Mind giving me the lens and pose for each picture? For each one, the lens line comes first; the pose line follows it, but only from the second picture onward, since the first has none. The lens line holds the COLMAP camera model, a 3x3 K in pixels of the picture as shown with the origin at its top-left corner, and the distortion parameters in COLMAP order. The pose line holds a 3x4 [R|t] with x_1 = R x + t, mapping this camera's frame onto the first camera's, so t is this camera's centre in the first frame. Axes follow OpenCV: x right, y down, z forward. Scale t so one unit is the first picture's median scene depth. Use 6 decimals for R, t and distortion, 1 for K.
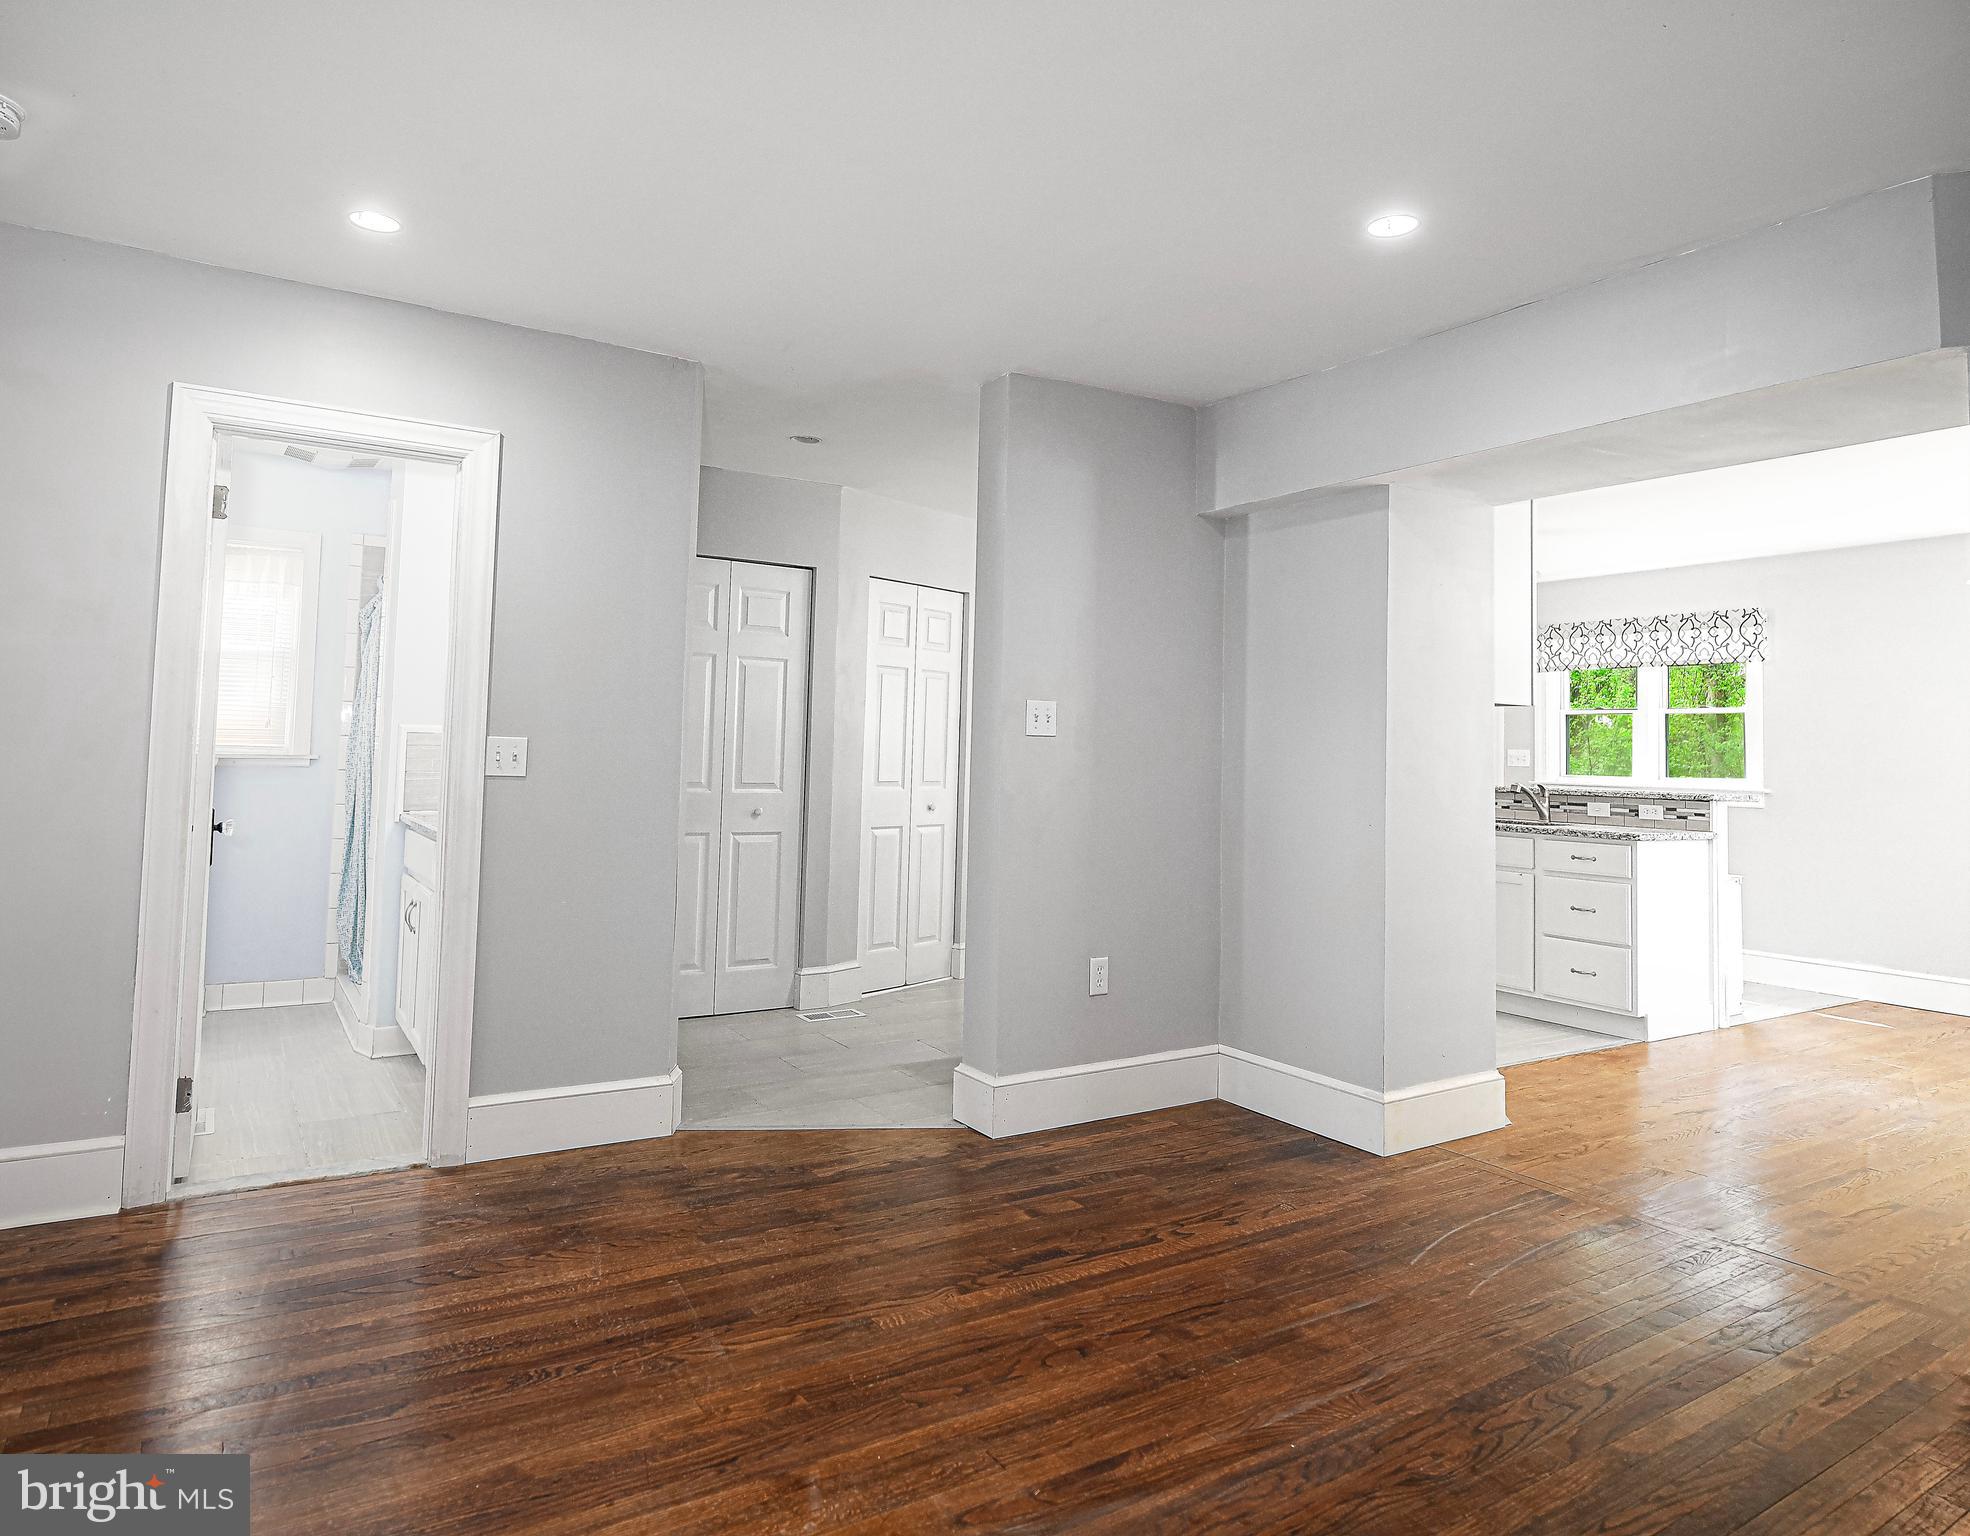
lens RADIAL K [[1197.9, 0, 962.5], [0, 1197.9, 690.0], [0, 0, 1]] dist [0.000334, -0.001454]
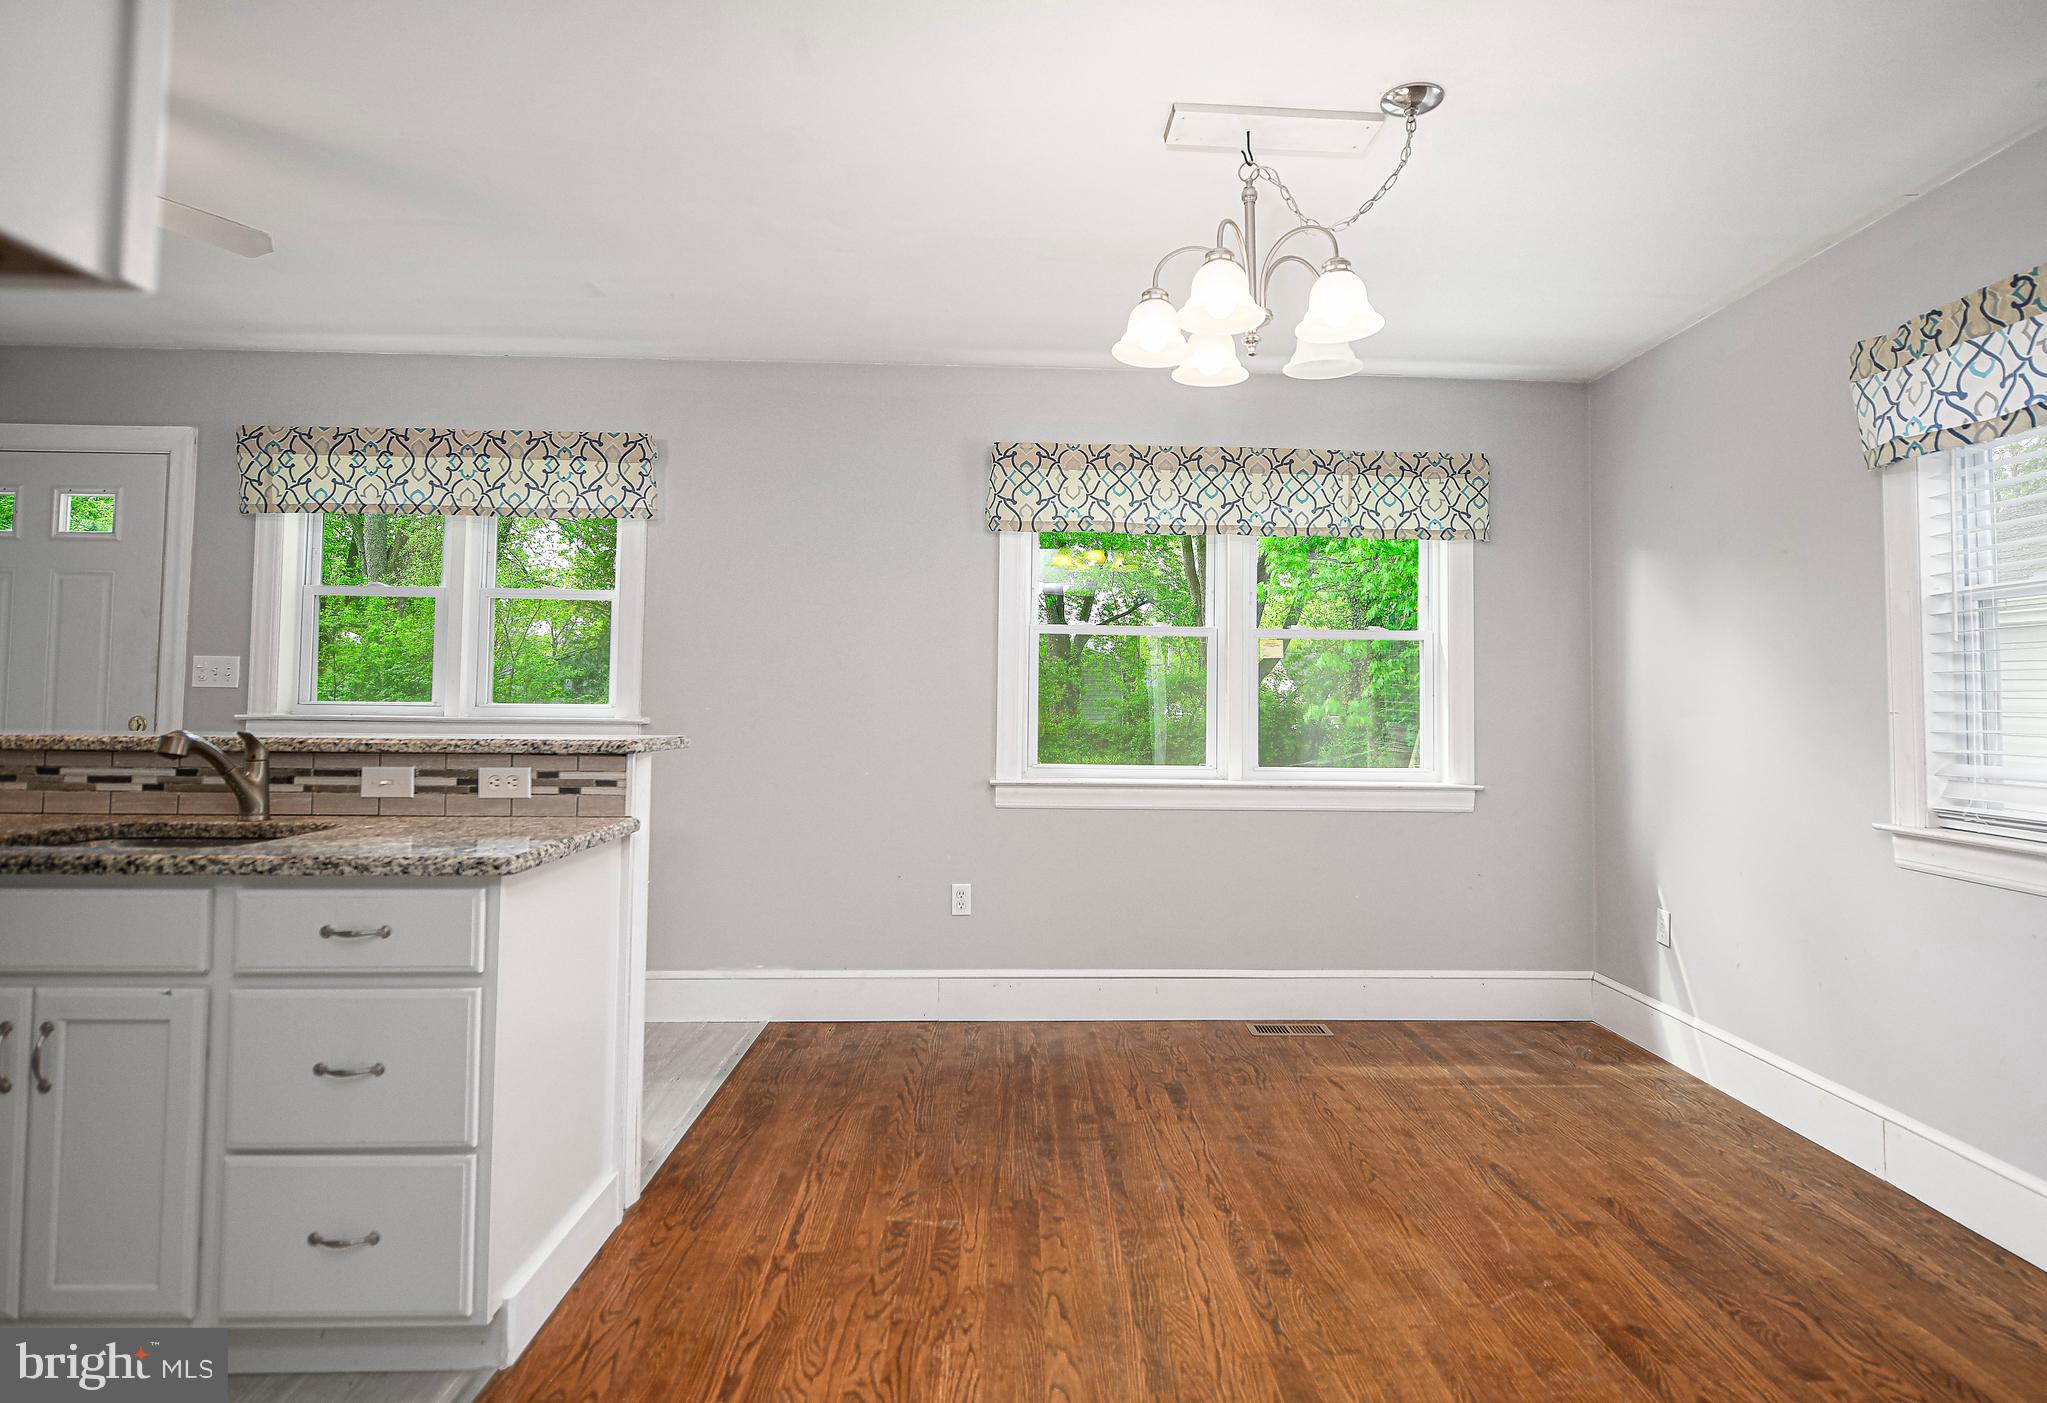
lens RADIAL K [[1123.0, 0, 1069.6], [0, 1123.0, 638.8], [0, 0, 1]] dist [-0.004796, 0.000716]
pose [[0.485667, 0.023162, 0.873837, 0.283955], [-0.044061, 0.999027, -0.001992, 0.035208], [-0.873033, -0.037534, 0.486215, 0.568755]]
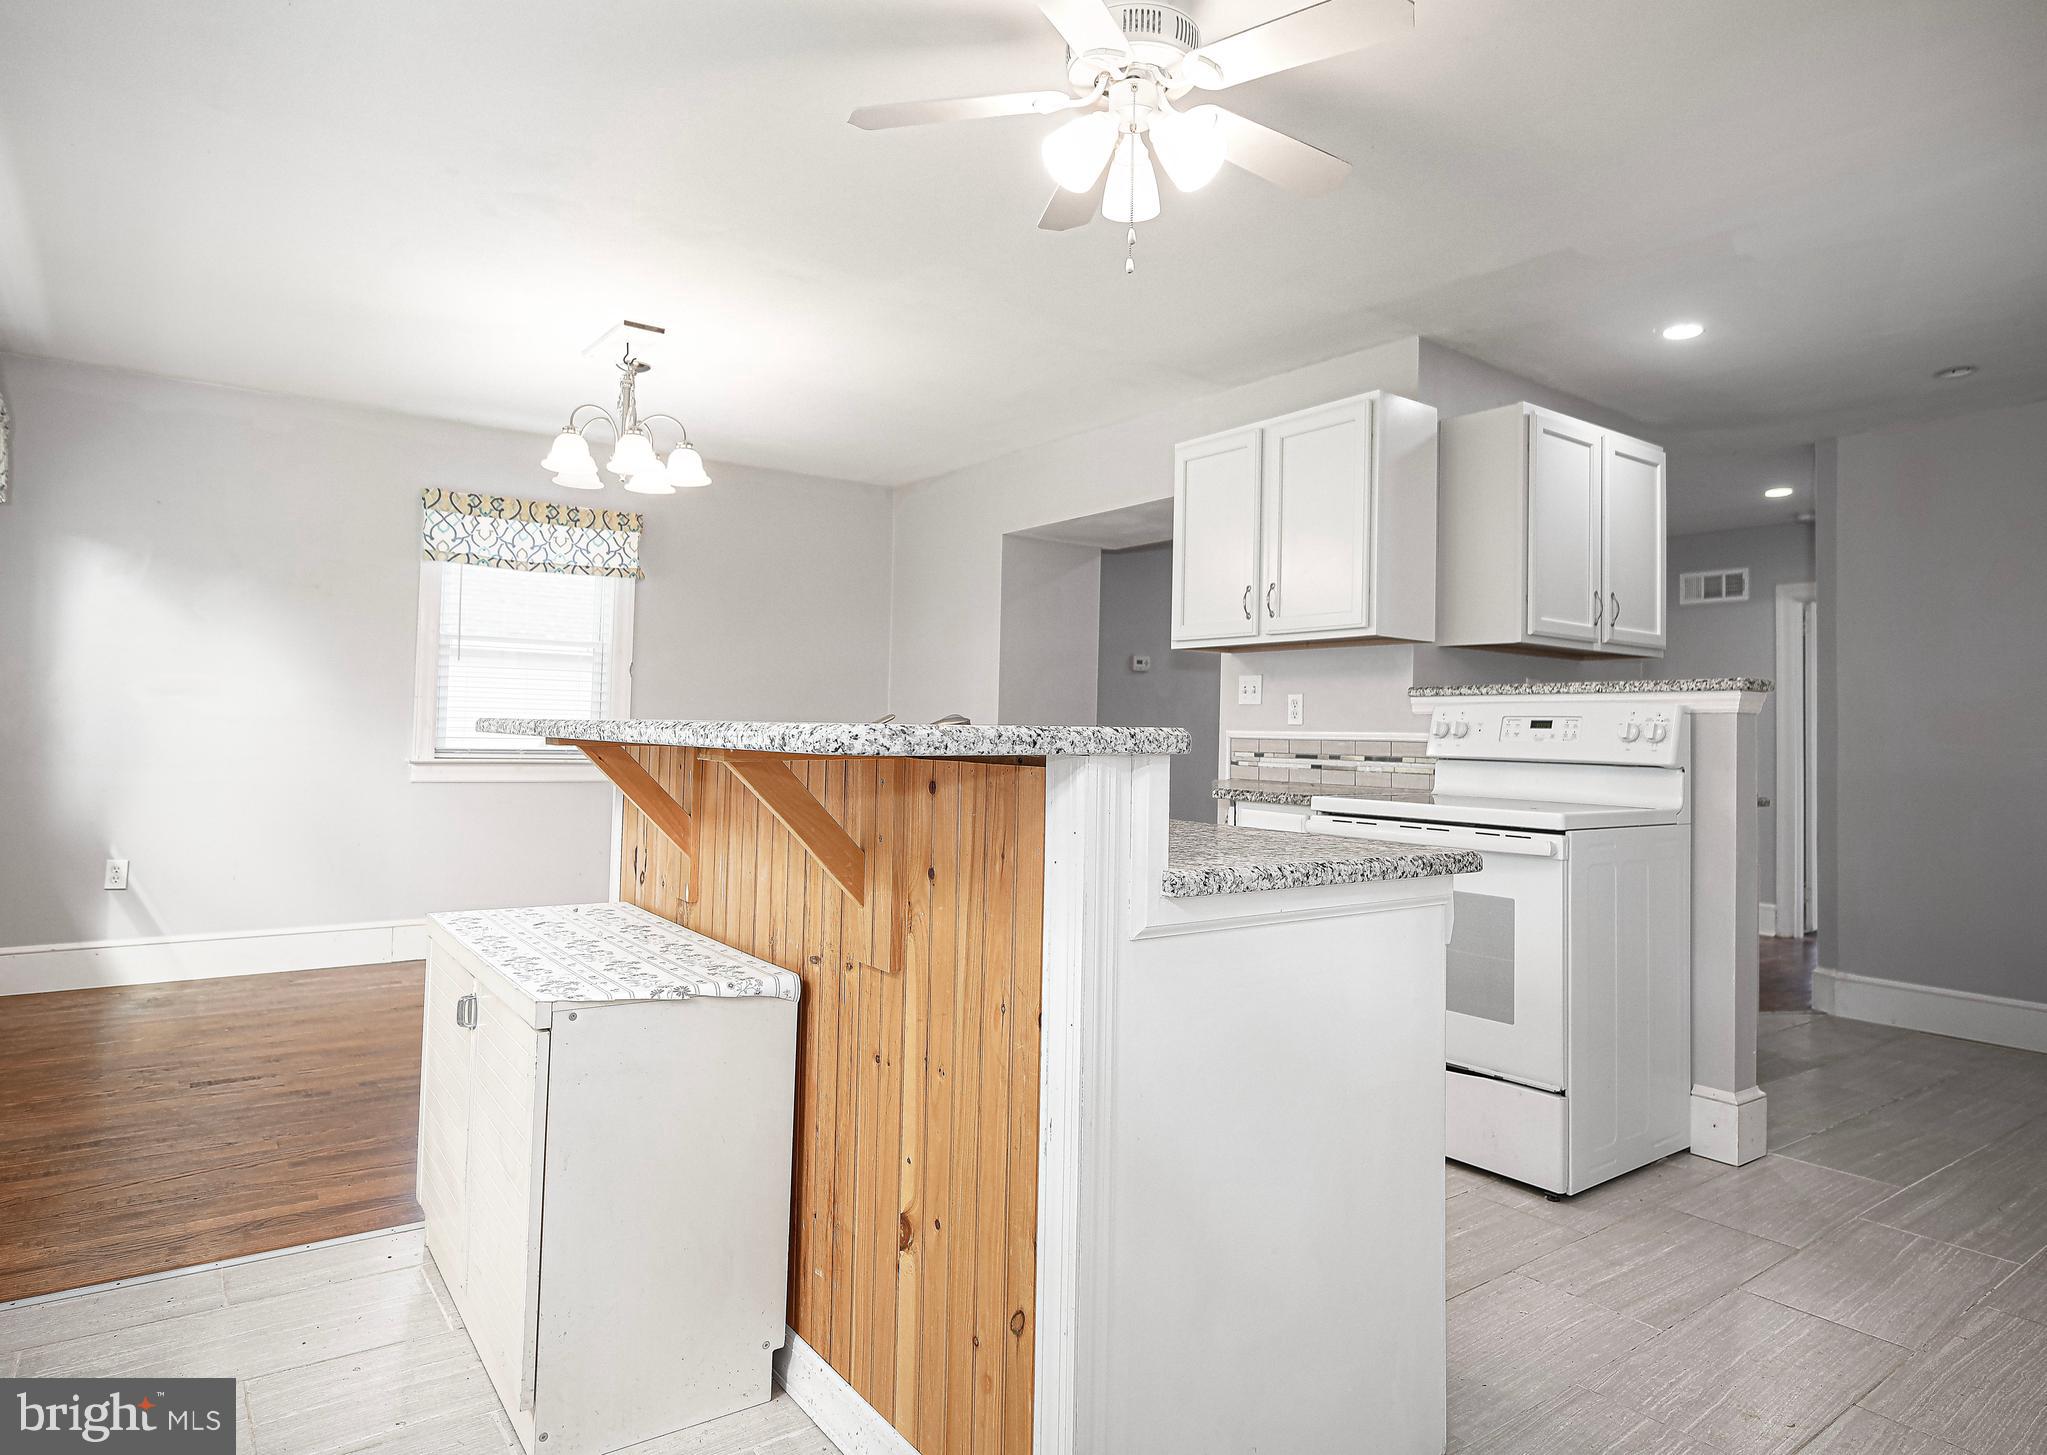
lens RADIAL K [[1182.2, 0, 1038.2], [0, 1182.2, 693.2], [0, 0, 1]] dist [0.002500, 0.000650]
pose [[-0.994770, -0.053054, -0.087280, 0.469154], [-0.045202, 0.994952, -0.089599, 0.103685], [0.091593, -0.085186, -0.992146, 1.386005]]
